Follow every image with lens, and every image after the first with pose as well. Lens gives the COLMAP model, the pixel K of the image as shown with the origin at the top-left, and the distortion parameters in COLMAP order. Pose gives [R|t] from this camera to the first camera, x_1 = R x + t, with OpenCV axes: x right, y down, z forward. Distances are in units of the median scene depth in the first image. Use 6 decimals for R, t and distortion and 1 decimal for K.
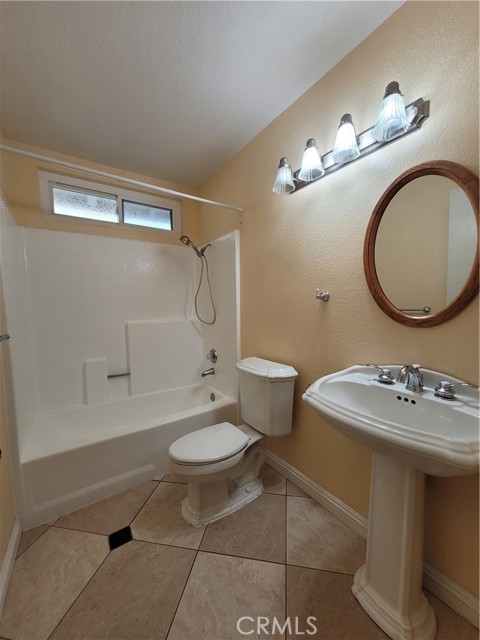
lens RADIAL K [[251.4, 0, 239.5], [0, 251.4, 323.9], [0, 0, 1]] dist [-0.001063, 0.000549]
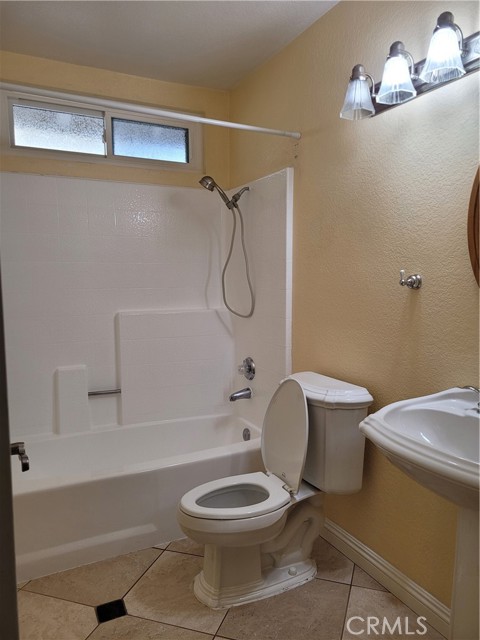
lens RADIAL K [[483.8, 0, 242.2], [0, 483.8, 318.7], [0, 0, 1]] dist [0.043462, -0.012655]
pose [[0.989801, 0.022648, -0.140642, 0.068123], [-0.020624, 0.999662, 0.015832, -0.021444], [0.140953, -0.012770, 0.989934, -0.281893]]
